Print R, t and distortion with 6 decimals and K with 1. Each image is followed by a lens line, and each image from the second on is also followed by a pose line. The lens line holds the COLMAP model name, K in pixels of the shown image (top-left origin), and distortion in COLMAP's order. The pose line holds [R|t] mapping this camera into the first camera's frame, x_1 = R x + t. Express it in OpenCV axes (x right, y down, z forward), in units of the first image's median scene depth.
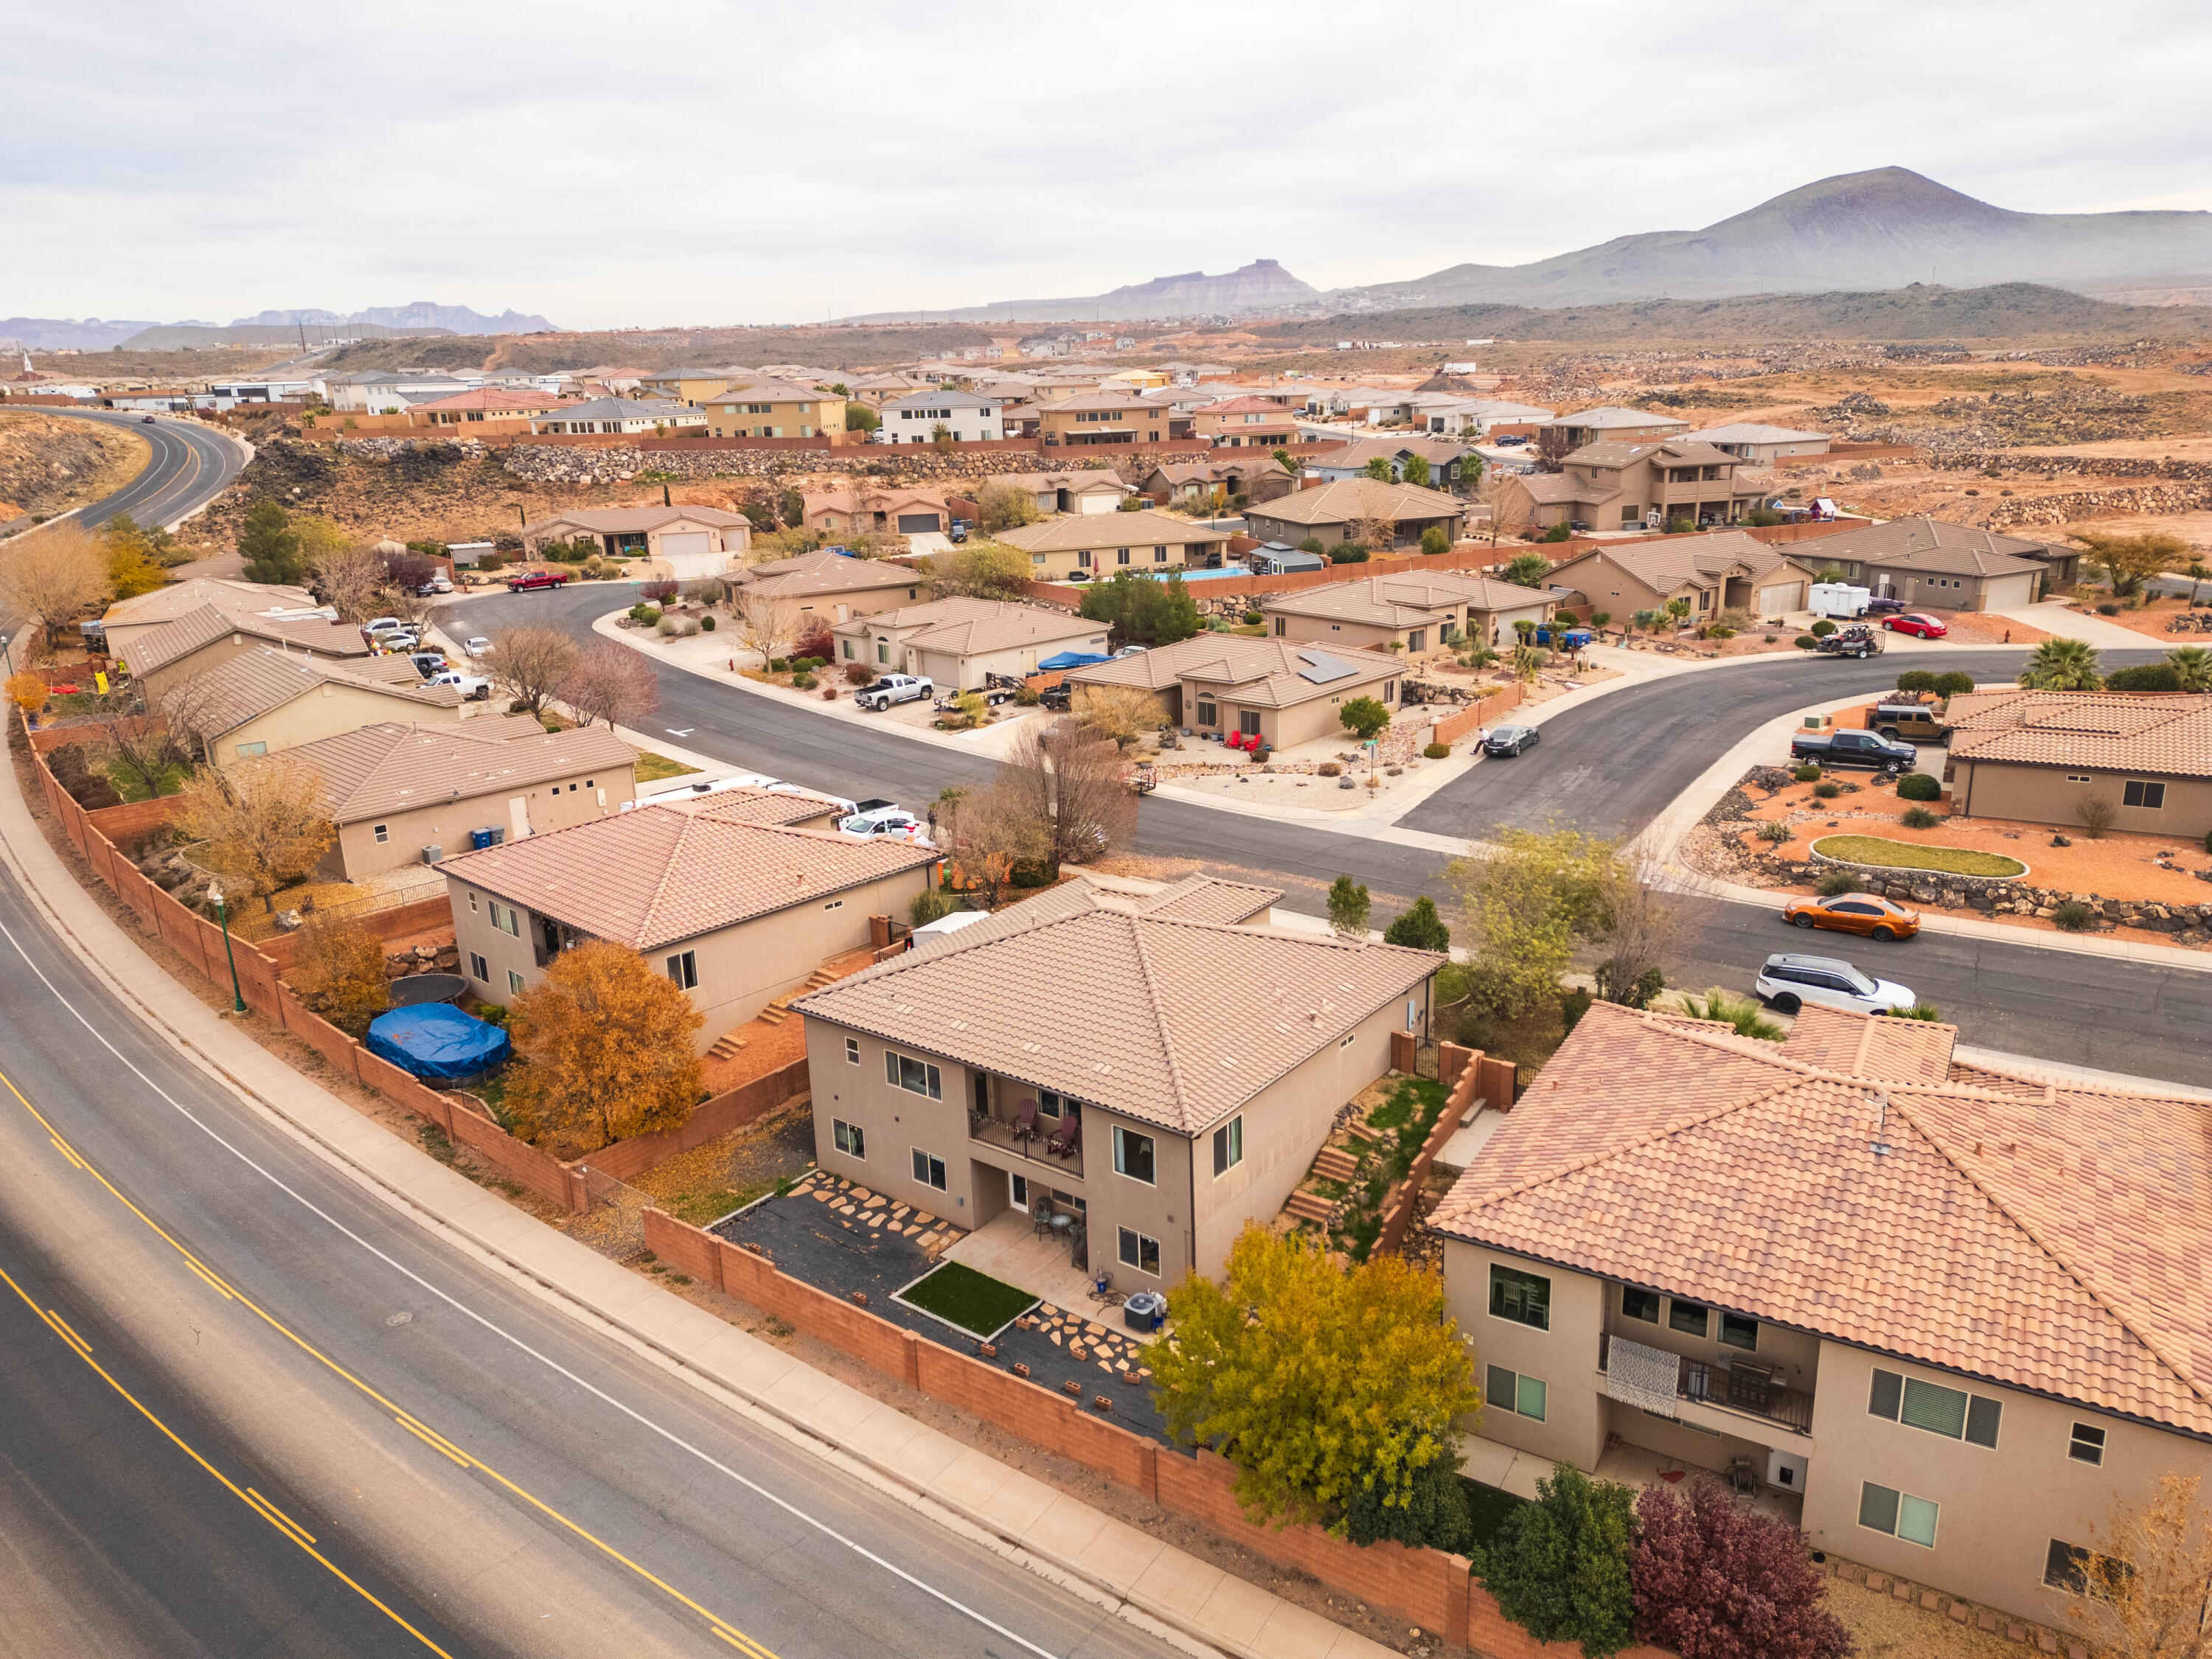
lens RADIAL K [[1539.8, 0, 1111.0], [0, 1539.8, 829.3], [0, 0, 1]] dist [0.096989, -0.101270]
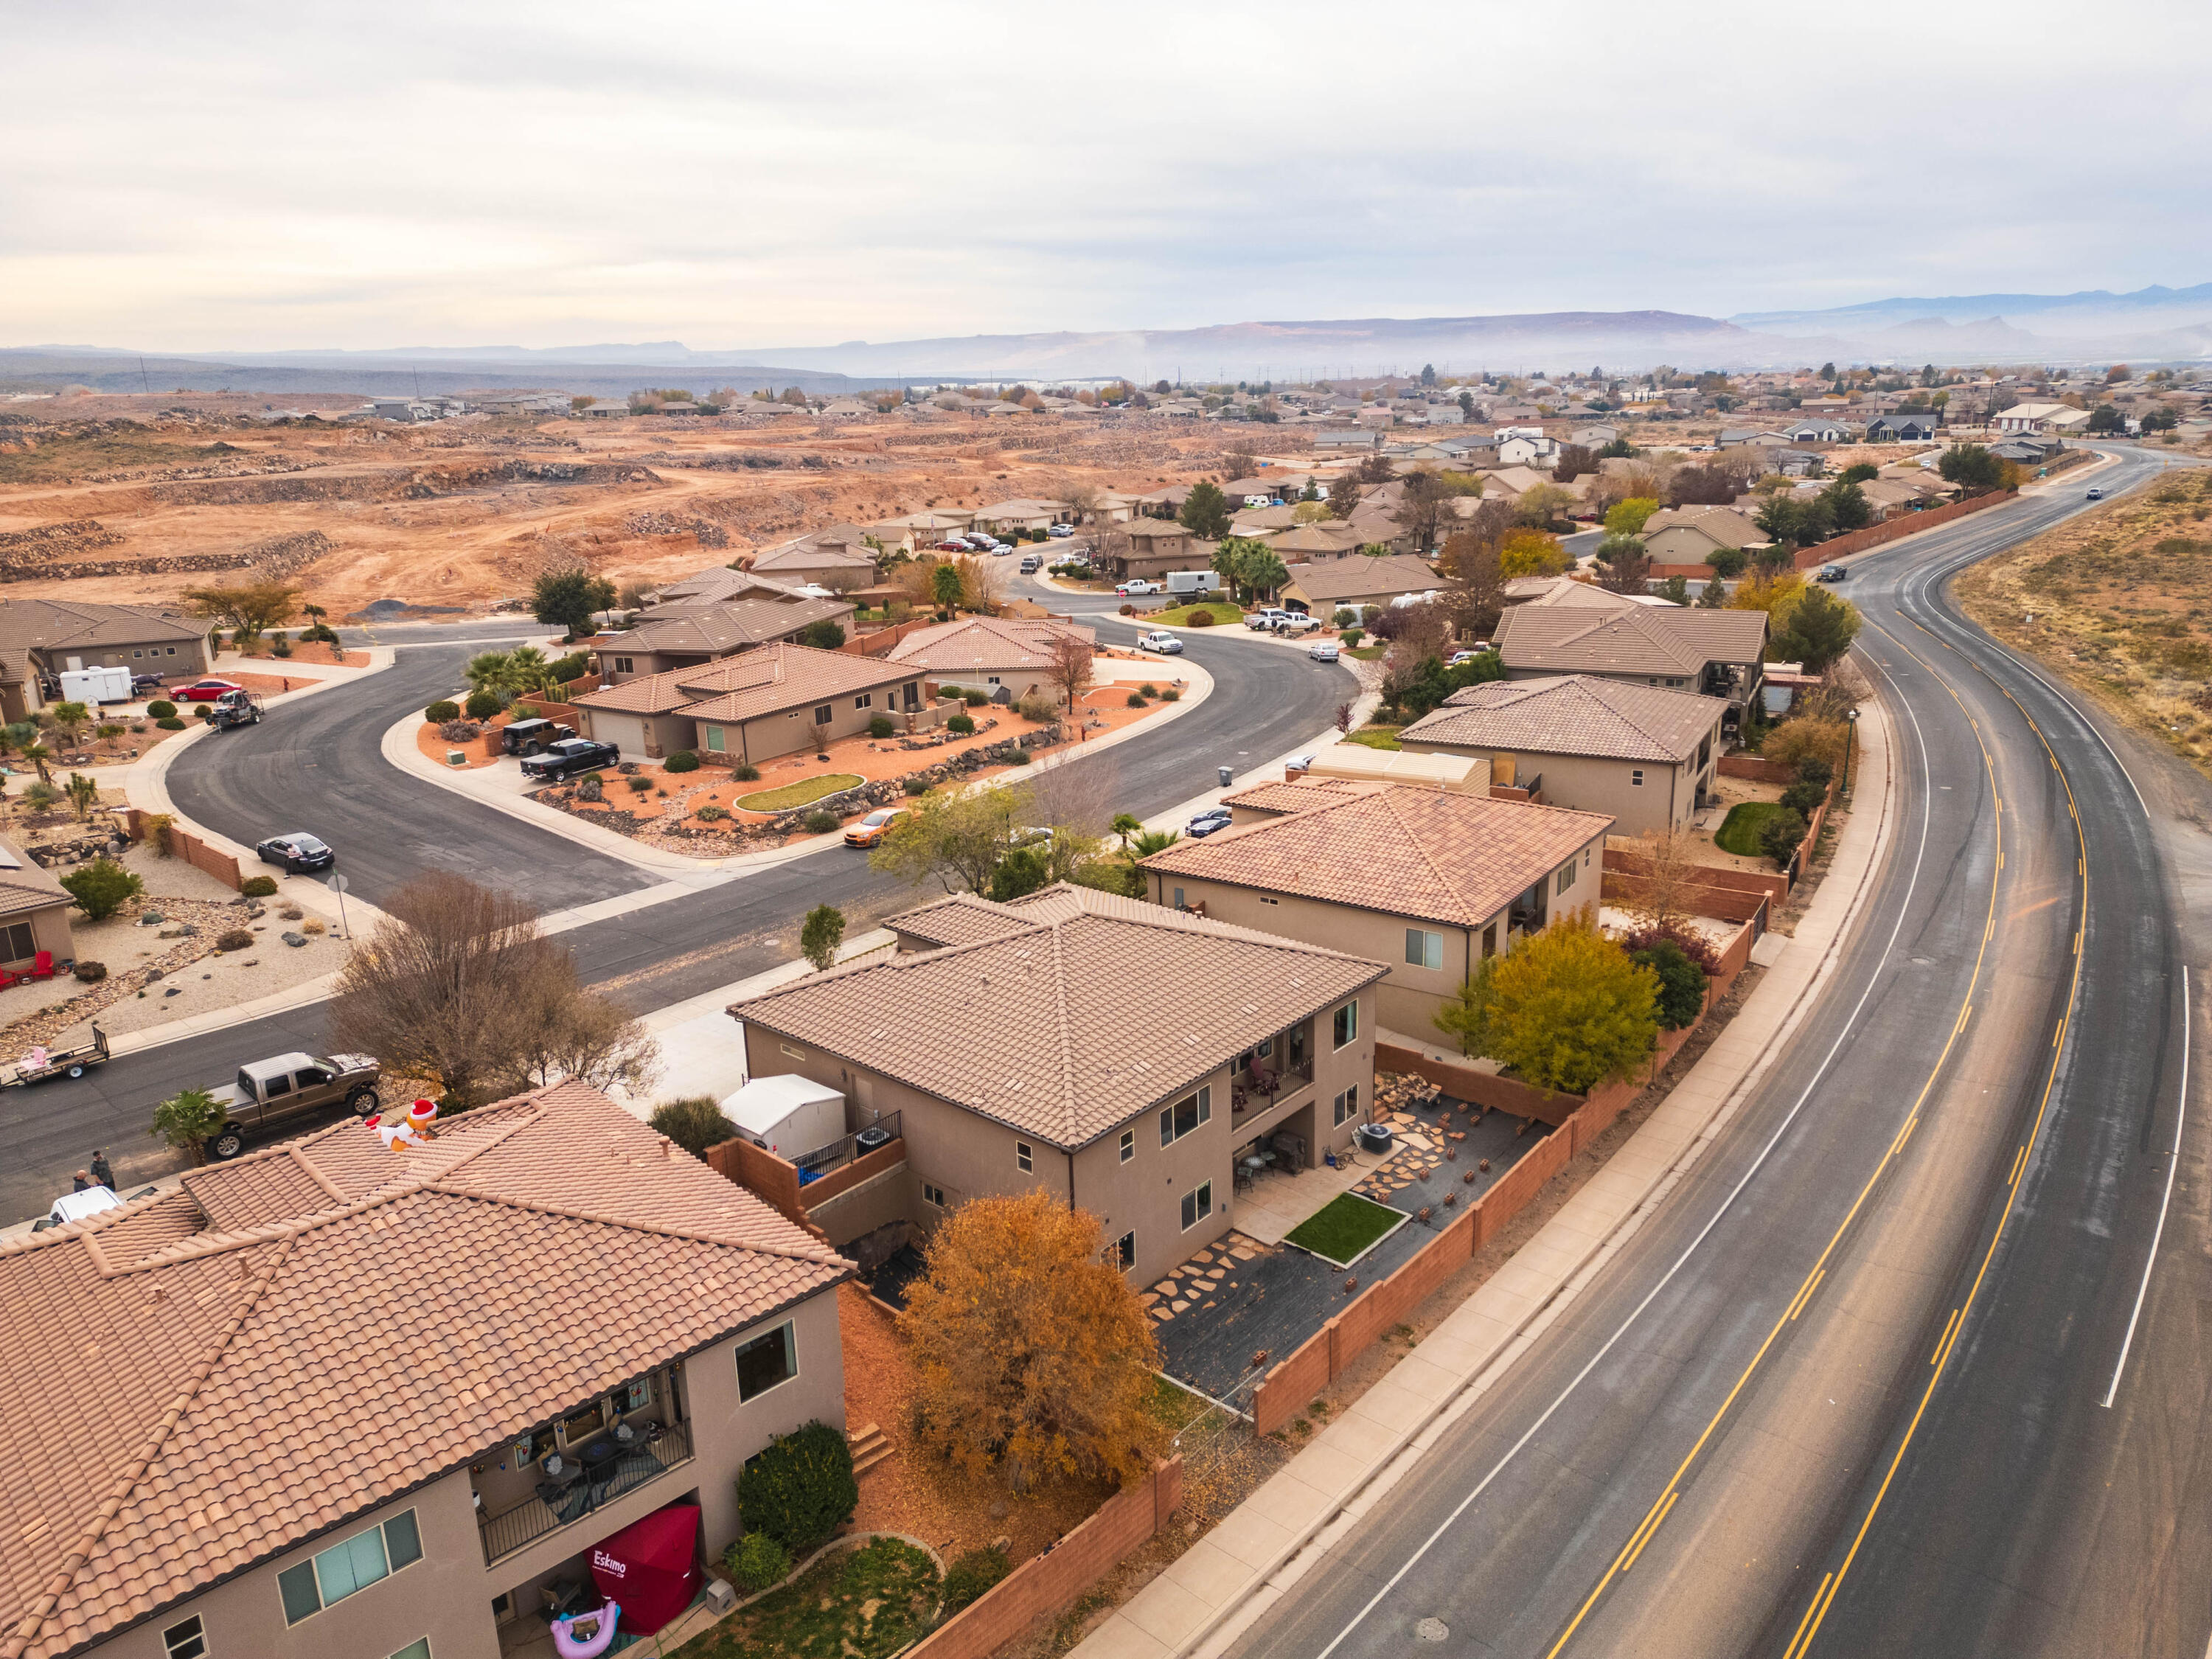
lens RADIAL K [[1539.8, 0, 1111.0], [0, 1539.8, 829.3], [0, 0, 1]] dist [0.096989, -0.101270]
pose [[0.059263, -0.255232, 0.965062, -0.393421], [0.312004, 0.923063, 0.224965, -0.090403], [-0.948231, 0.287771, 0.134336, 0.341896]]
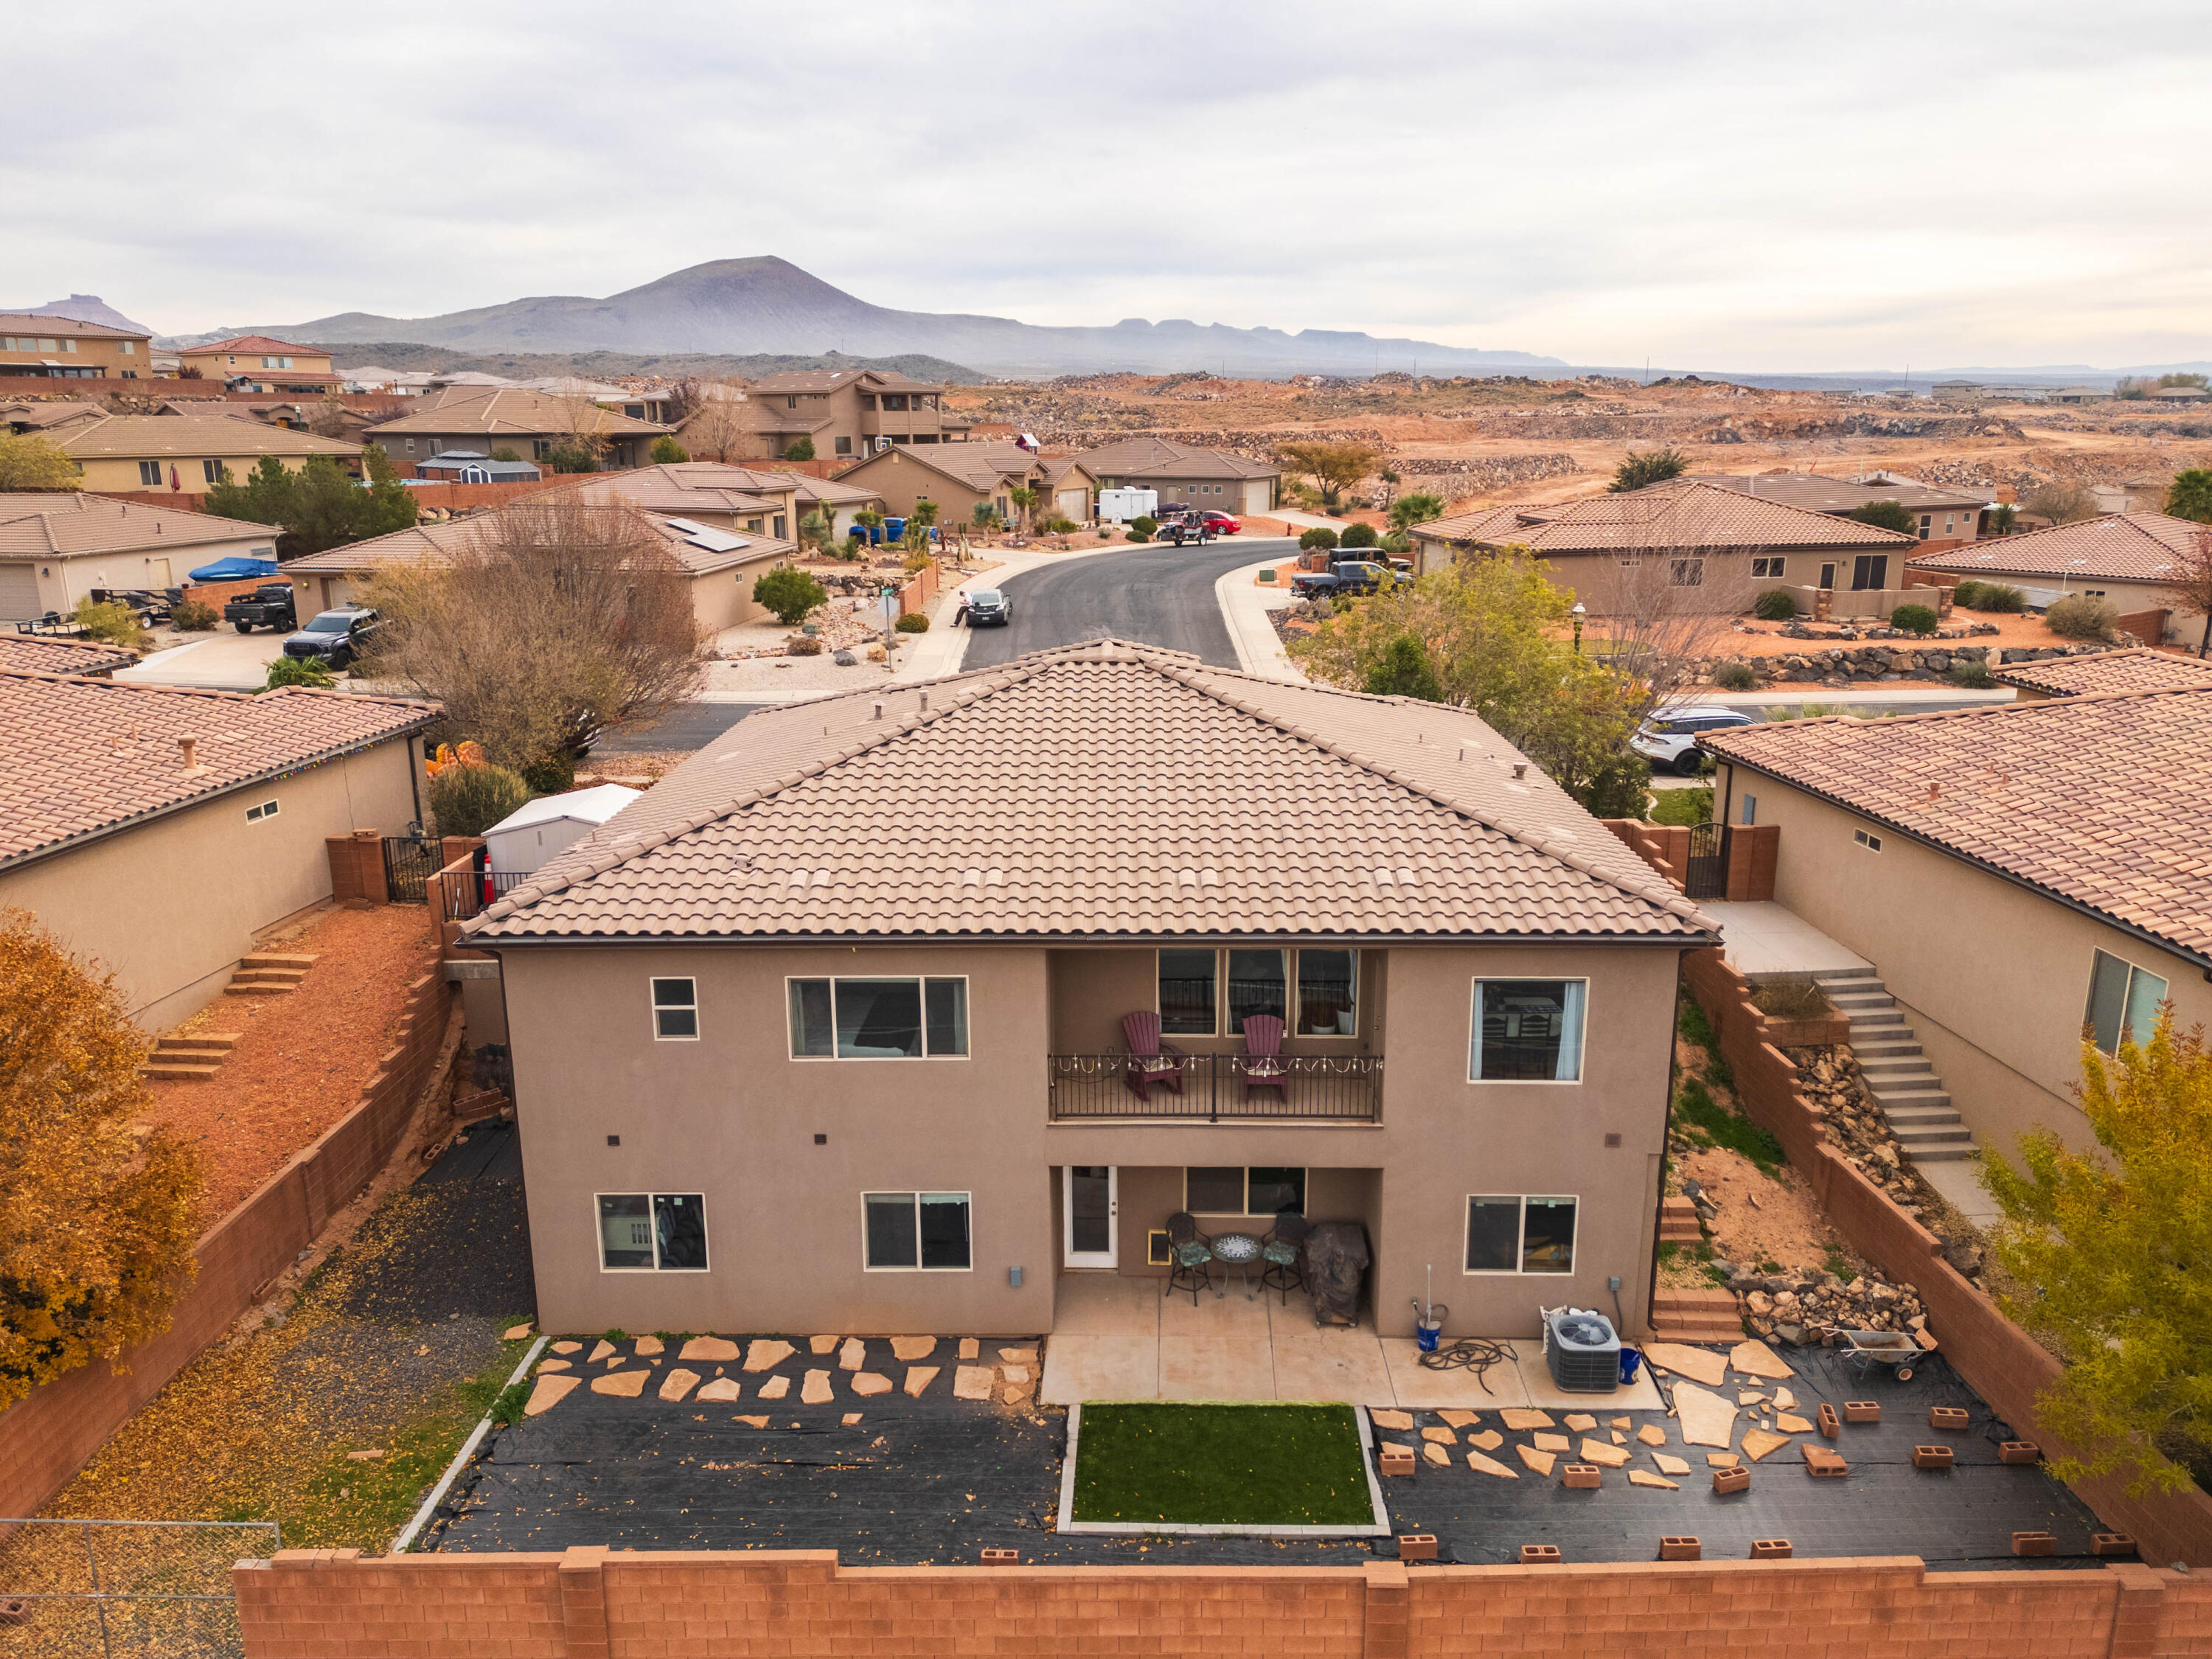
lens RADIAL K [[1582.8, 0, 1112.0], [0, 1582.8, 828.9], [0, 0, 1]] dist [0.087959, -0.082548]
pose [[0.802032, -0.121751, 0.584741, -0.129141], [0.150103, 0.988670, -0.000027, 0.046265], [-0.578113, 0.087793, 0.811220, 0.237383]]
